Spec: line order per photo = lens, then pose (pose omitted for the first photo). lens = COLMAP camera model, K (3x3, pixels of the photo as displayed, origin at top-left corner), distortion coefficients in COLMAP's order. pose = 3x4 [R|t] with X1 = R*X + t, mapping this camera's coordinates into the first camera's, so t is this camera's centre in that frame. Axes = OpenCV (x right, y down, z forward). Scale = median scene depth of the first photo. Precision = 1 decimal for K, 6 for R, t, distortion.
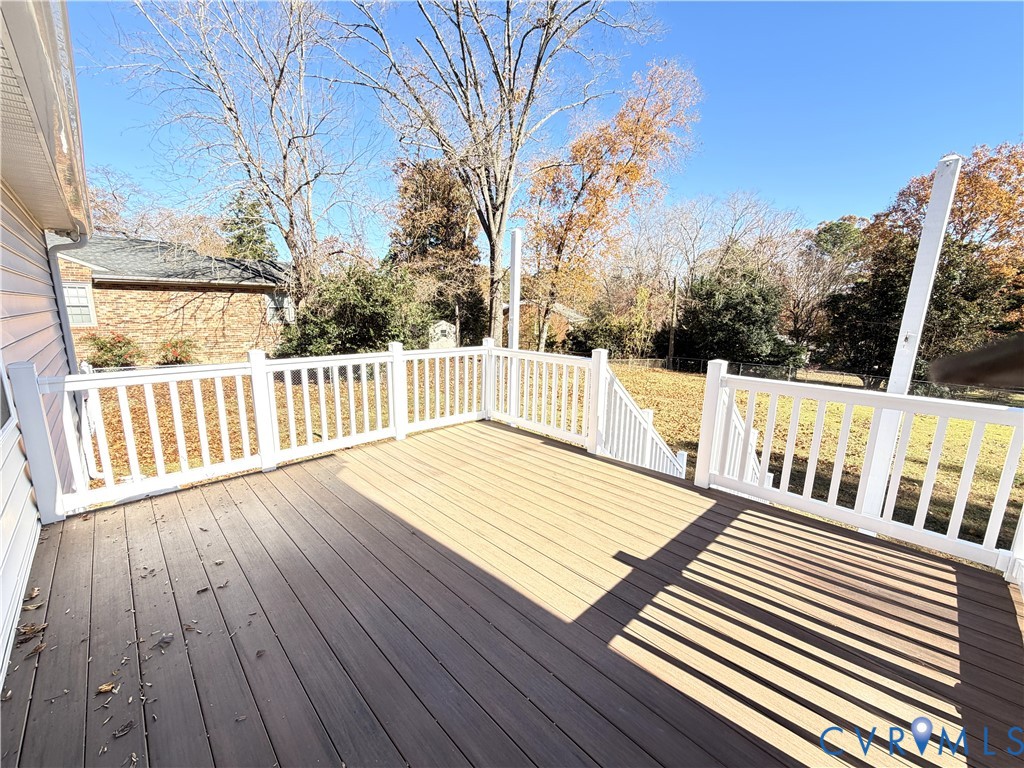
lens RADIAL K [[409.9, 0, 509.7], [0, 409.9, 387.3], [0, 0, 1]] dist [0.003171, -0.000537]
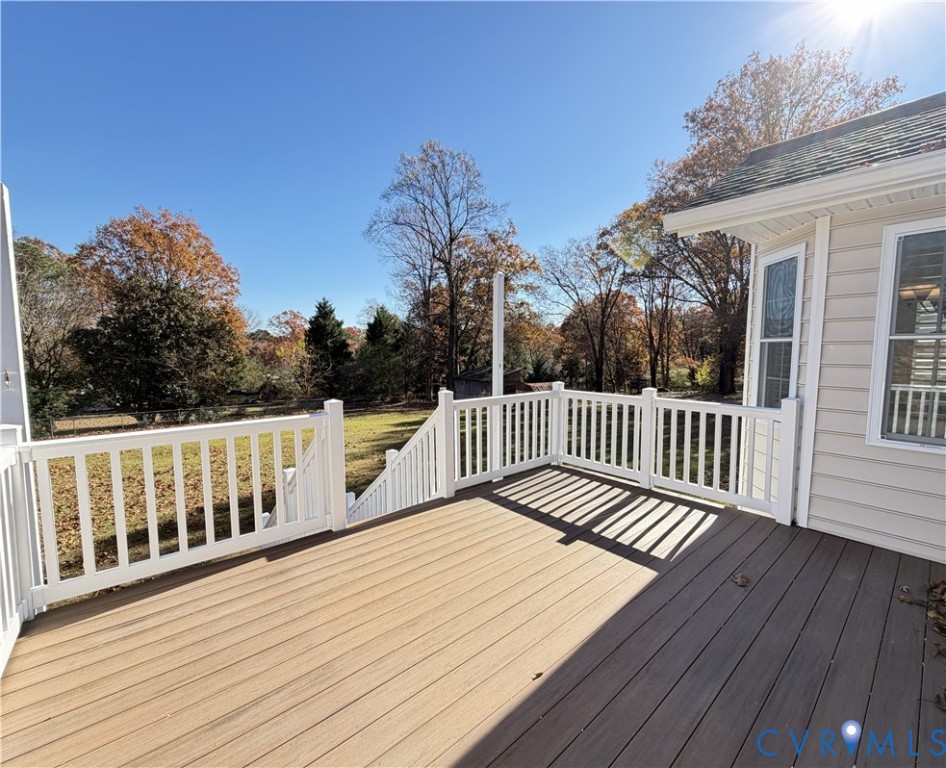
lens RADIAL K [[443.5, 0, 474.1], [0, 443.5, 386.7], [0, 0, 1]] dist [0.004197, 0.000429]
pose [[0.026046, -0.099872, 0.994659, -0.686304], [0.192341, 0.976906, 0.093053, -0.156254], [-0.980982, 0.188890, 0.044654, 0.720432]]
